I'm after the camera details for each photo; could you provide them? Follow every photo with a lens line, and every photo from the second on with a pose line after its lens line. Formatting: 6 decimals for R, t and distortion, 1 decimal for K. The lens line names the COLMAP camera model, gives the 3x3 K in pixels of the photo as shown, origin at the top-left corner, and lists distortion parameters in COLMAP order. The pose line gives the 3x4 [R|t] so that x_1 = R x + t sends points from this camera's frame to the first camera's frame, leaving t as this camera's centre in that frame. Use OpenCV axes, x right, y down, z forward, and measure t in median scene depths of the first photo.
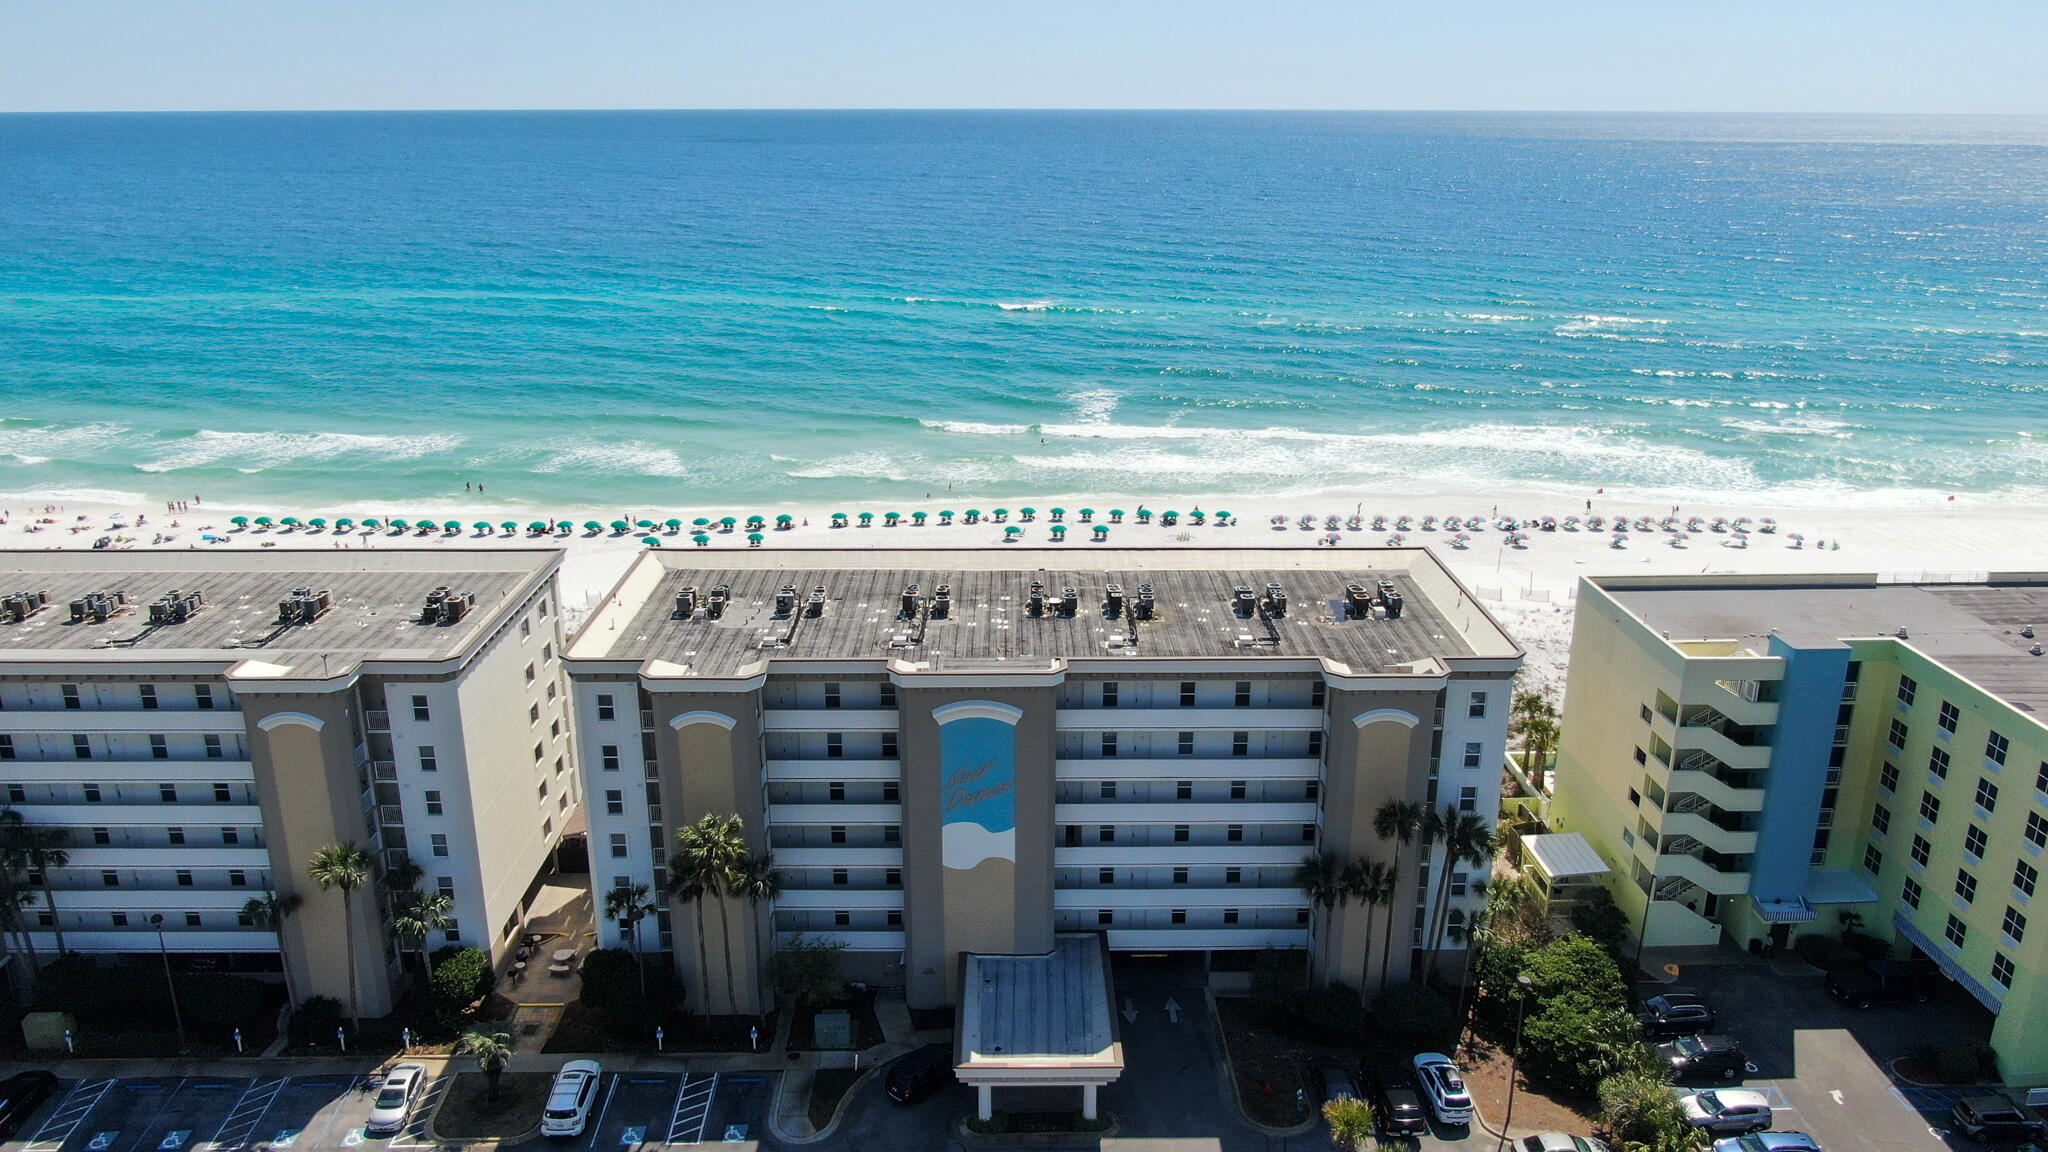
lens RADIAL K [[1454.6, 0, 1024.0], [0, 1454.6, 576.0], [0, 0, 1]] dist [-0.025348, -0.002259]
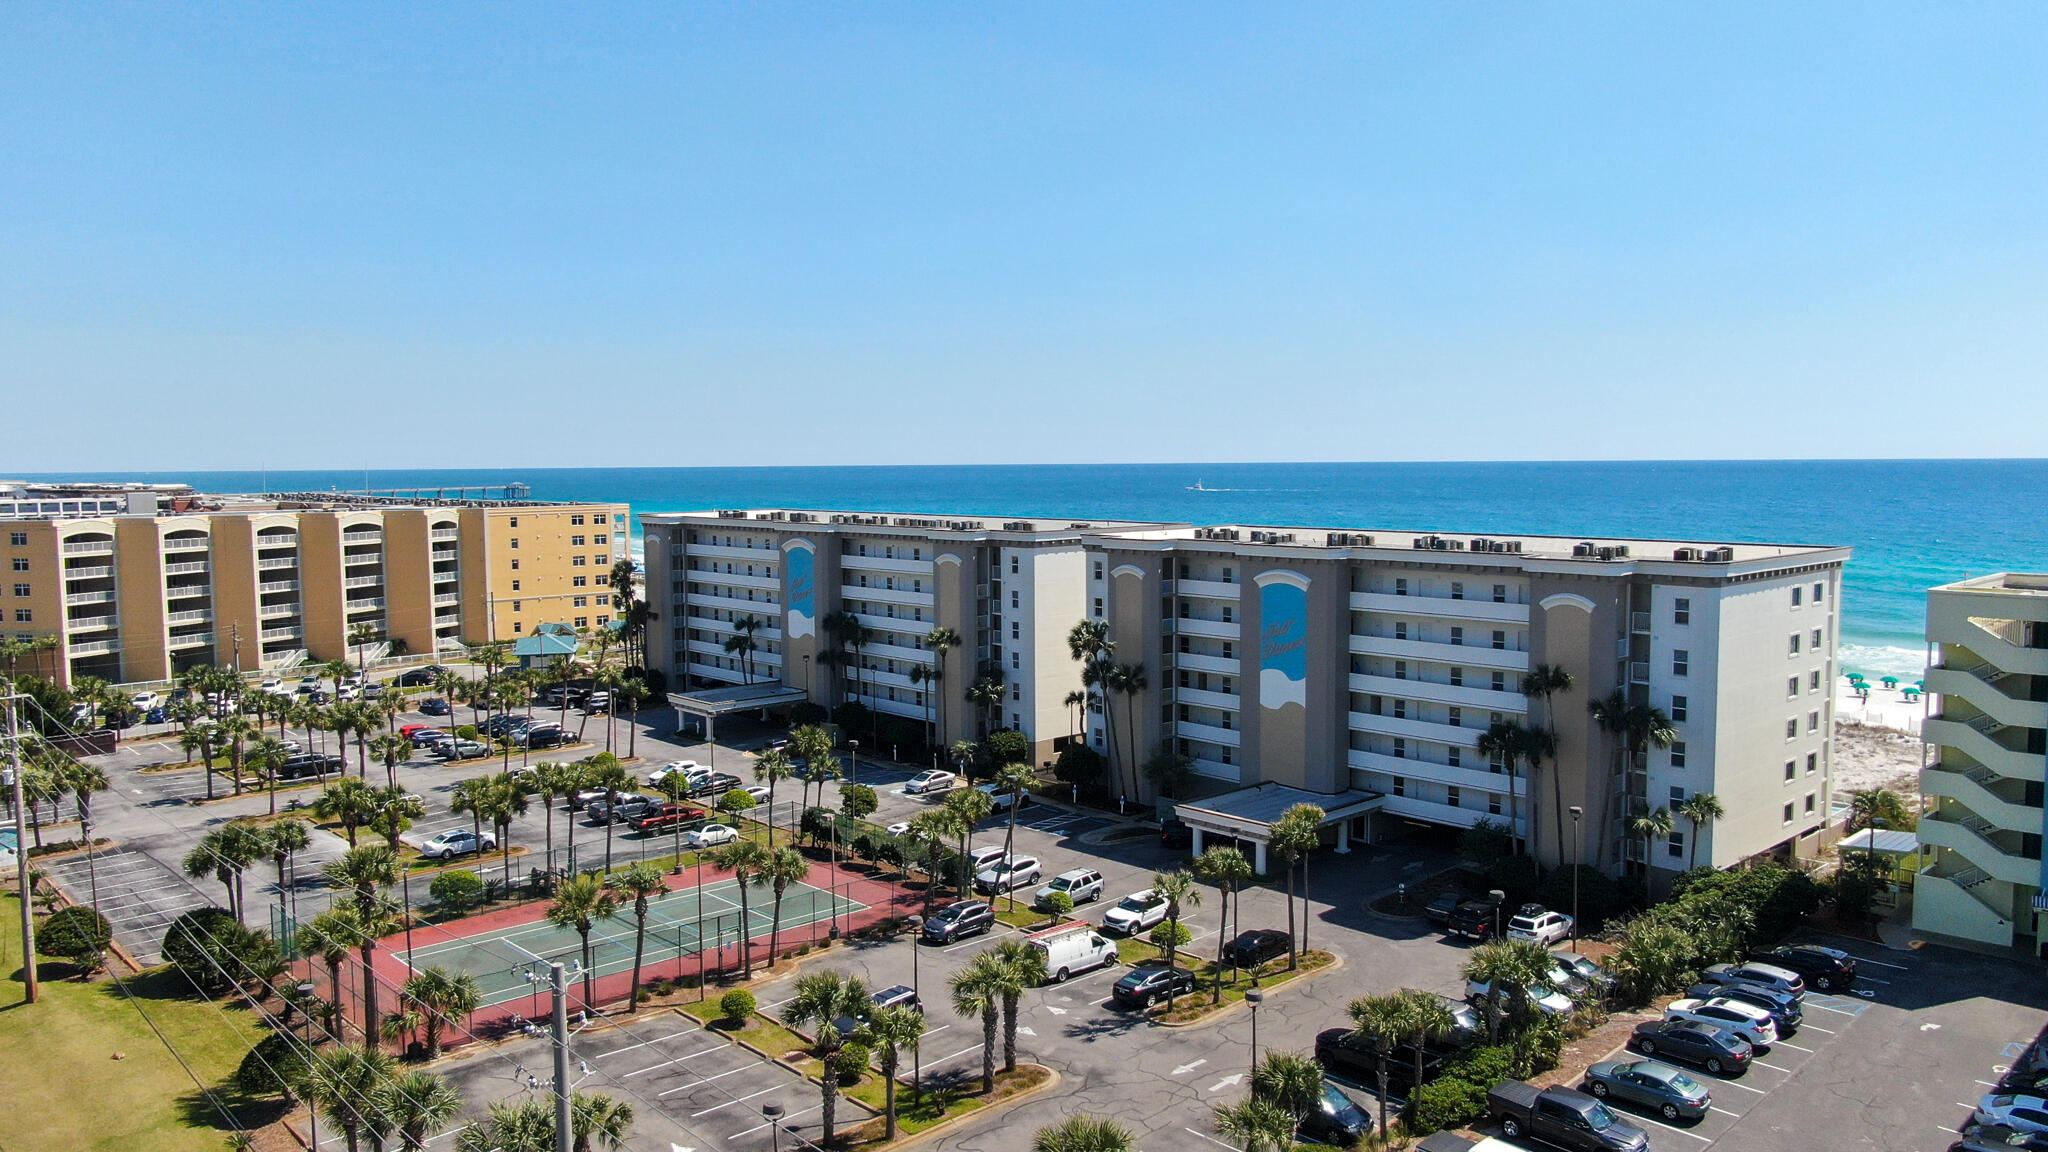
lens RADIAL K [[1465.5, 0, 1024.0], [0, 1465.5, 576.0], [0, 0, 1]] dist [-0.004321, -0.001691]
pose [[0.670902, 0.053150, -0.739639, 0.769275], [-0.217985, 0.967495, -0.128204, 0.301533], [0.708783, 0.247243, 0.660680, -0.056852]]
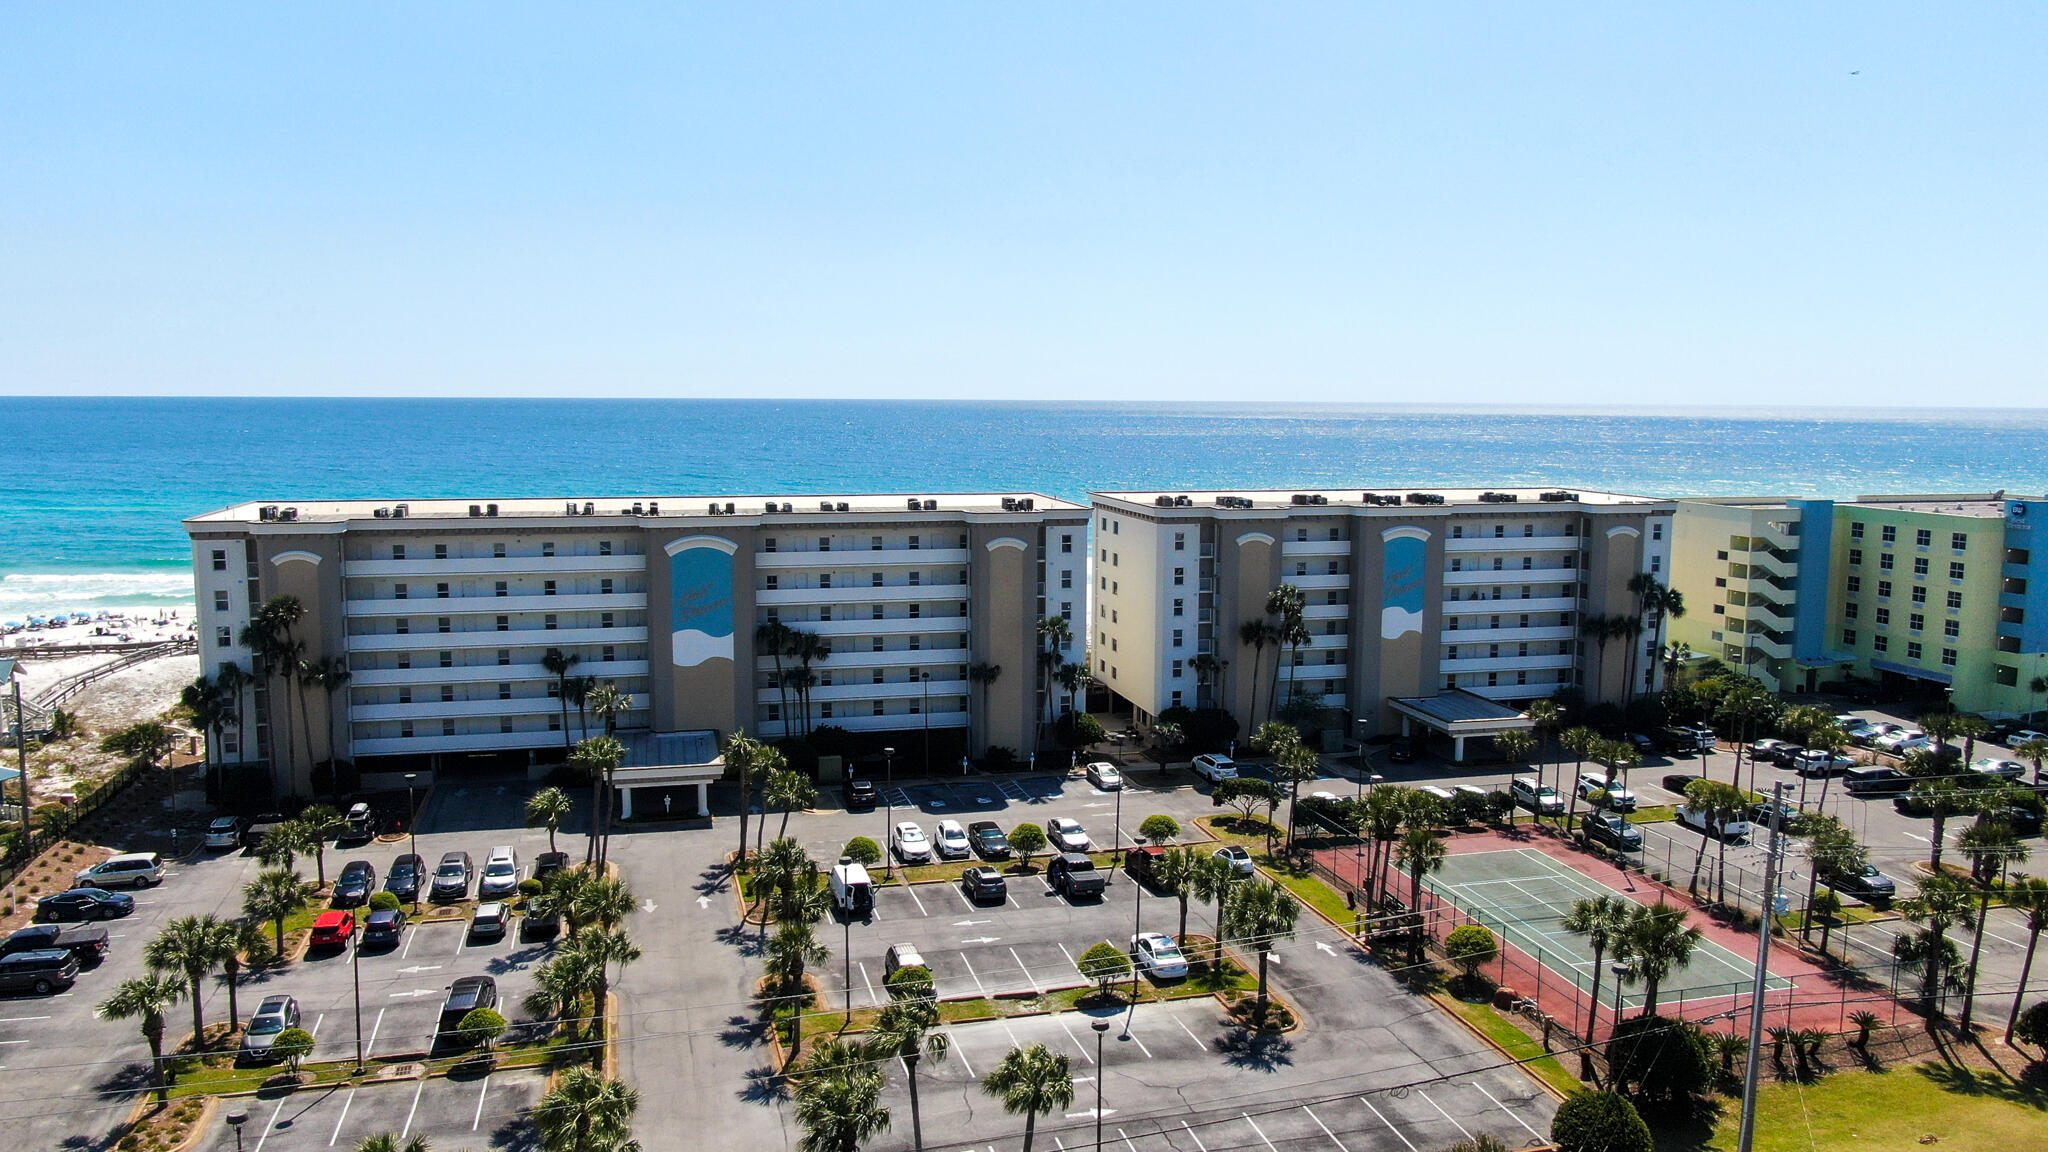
lens RADIAL K [[1471.6, 0, 1026.6], [0, 1471.6, 577.0], [0, 0, 1]] dist [-0.021102, 0.007709]
pose [[0.971303, -0.023350, 0.236696, -0.813193], [0.066983, 0.981744, -0.178022, 0.393951], [-0.228218, 0.188768, 0.955135, -0.472483]]
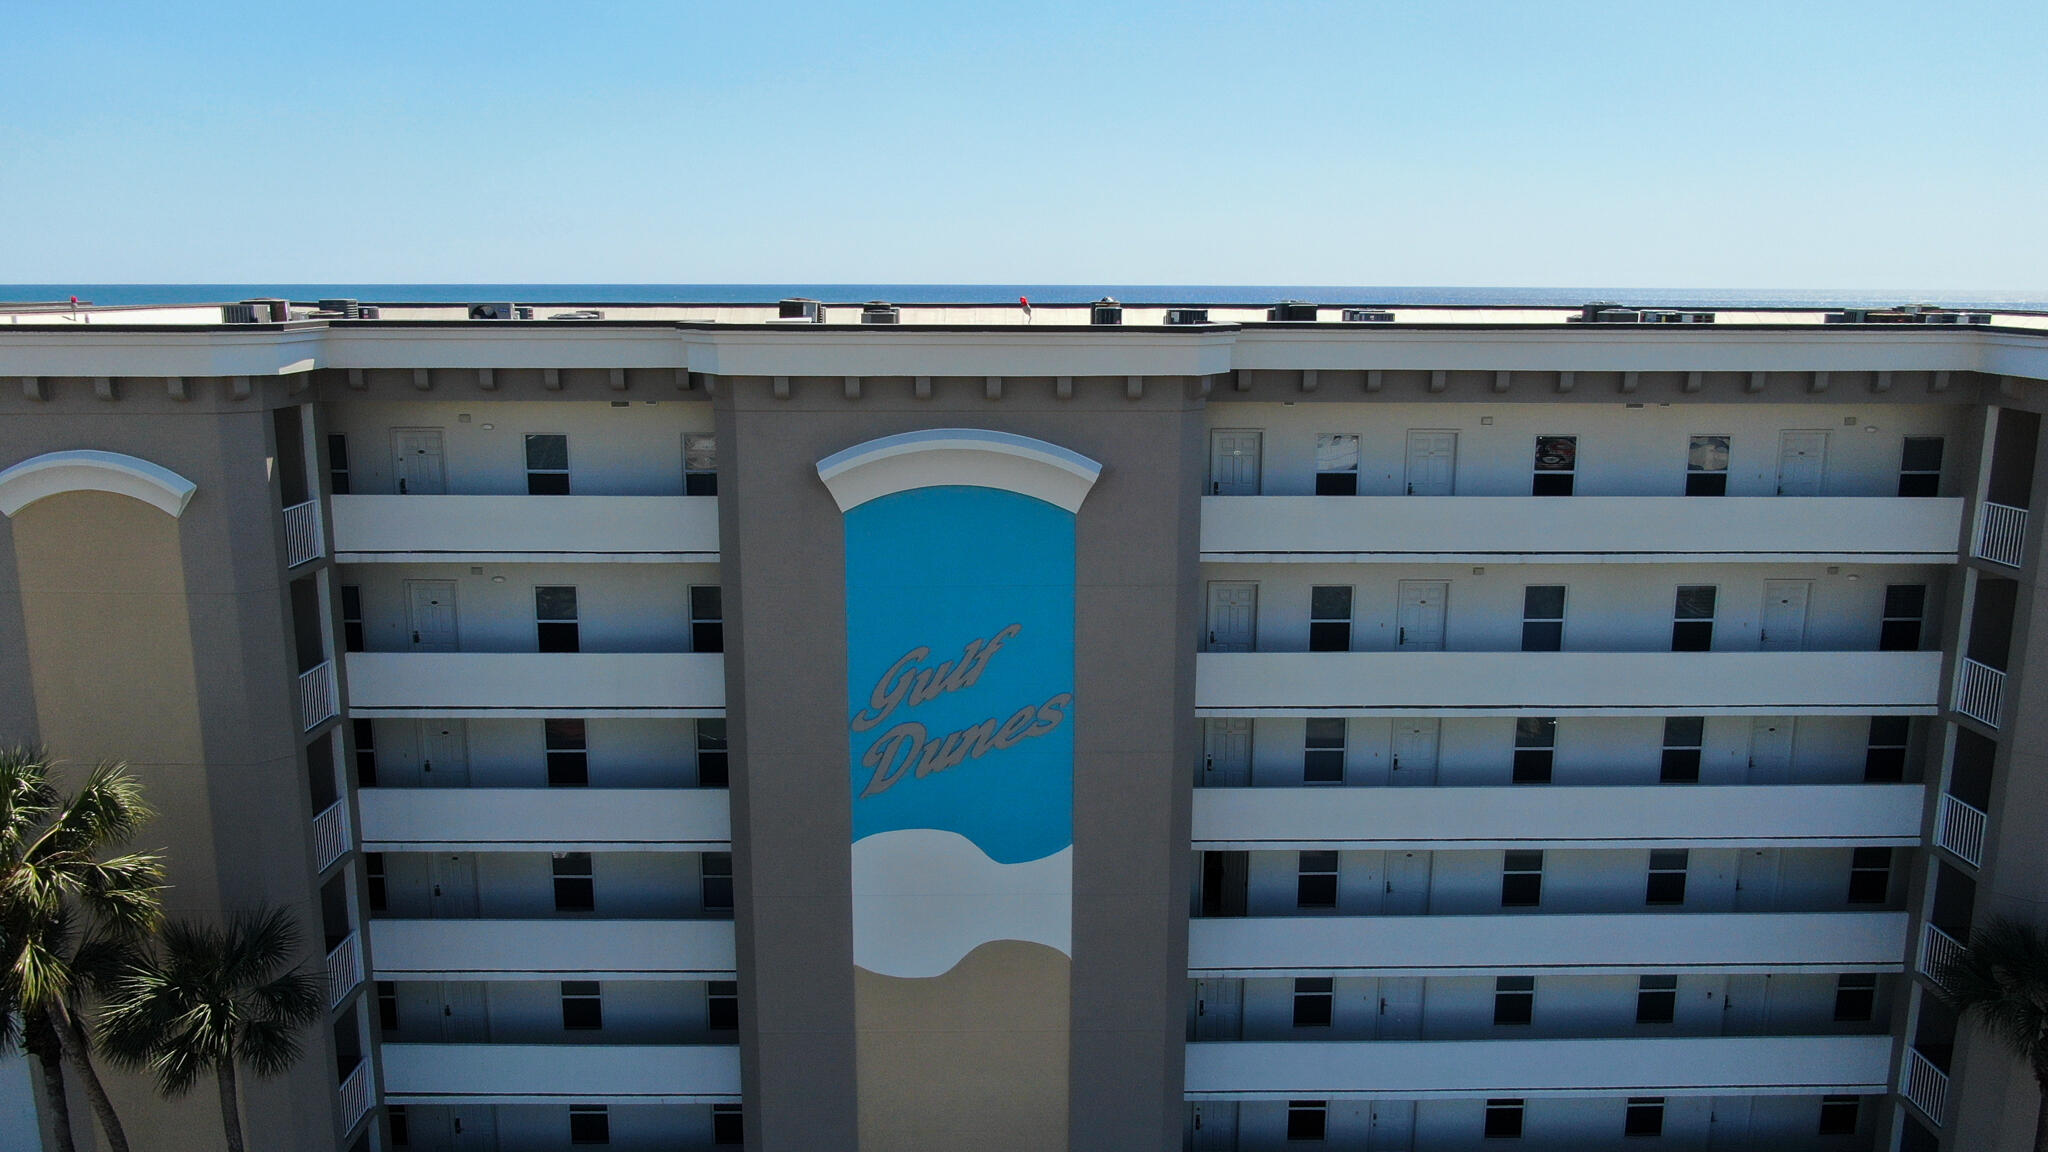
lens RADIAL K [[1363.4, 0, 1020.4], [0, 1363.4, 488.8], [0, 0, 1]] dist [-0.002698, 0.000622]
pose [[0.999970, 0.002755, 0.007201, -0.020040], [-0.001532, 0.986341, -0.164709, 0.141664], [-0.007556, 0.164693, 0.986316, 0.670064]]
